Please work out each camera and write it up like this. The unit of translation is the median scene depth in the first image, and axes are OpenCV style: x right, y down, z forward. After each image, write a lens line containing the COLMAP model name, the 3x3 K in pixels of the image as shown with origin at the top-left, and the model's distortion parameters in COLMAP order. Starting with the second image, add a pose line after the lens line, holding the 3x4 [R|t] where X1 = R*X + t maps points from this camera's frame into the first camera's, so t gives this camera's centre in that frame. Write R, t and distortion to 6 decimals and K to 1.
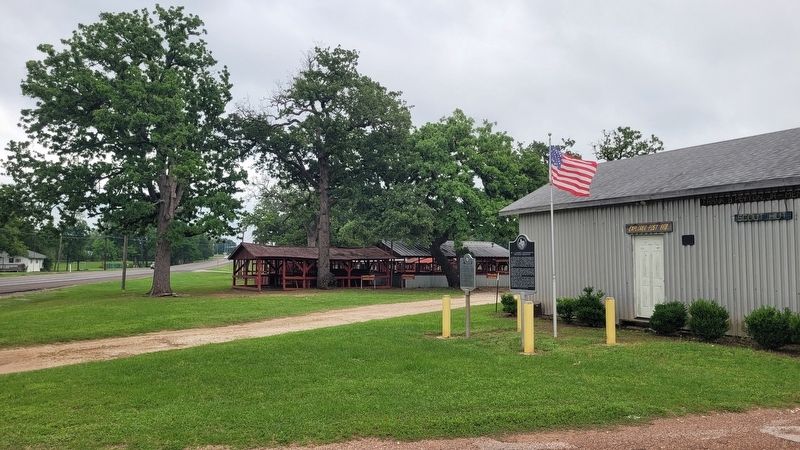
lens RADIAL K [[607.6, 0, 400.3], [0, 607.6, 226.5], [0, 0, 1]] dist [0.021595, -0.002197]
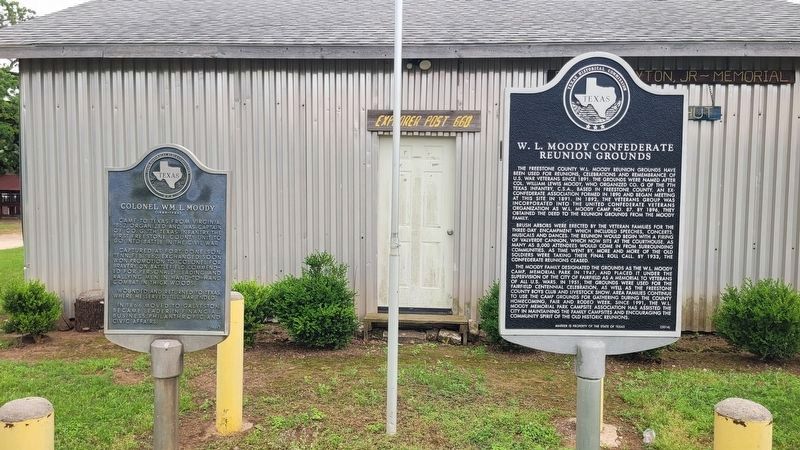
lens RADIAL K [[607.6, 0, 405.8], [0, 607.6, 227.7], [0, 0, 1]] dist [0.021595, -0.002197]
pose [[0.535042, -0.042063, 0.843777, -0.002187], [-0.057609, 0.994618, 0.086113, 0.045910], [-0.842859, -0.094683, 0.529740, 0.775985]]
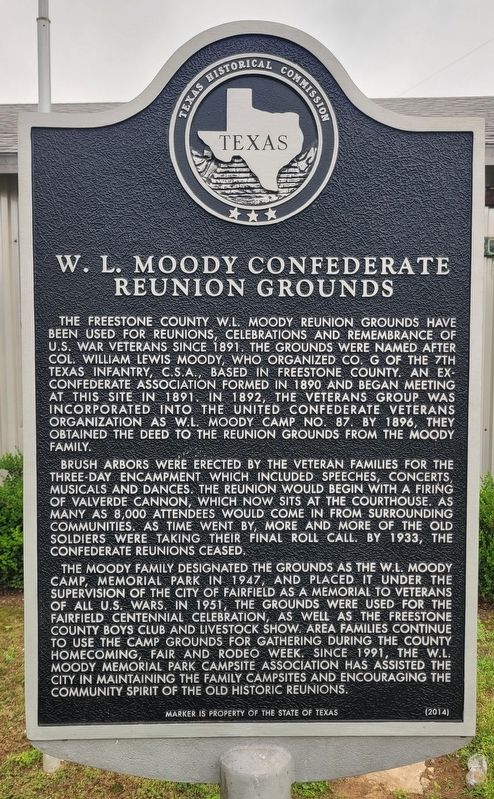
lens RADIAL K [[728.1, 0, 242.0], [0, 728.1, 399.4], [0, 0, 1]] dist [0.023262, 0.006600]
pose [[0.518012, -0.049204, 0.853957, 0.096882], [-0.047929, 0.995106, 0.086411, 0.043040], [-0.854030, -0.085692, 0.513118, 0.781956]]
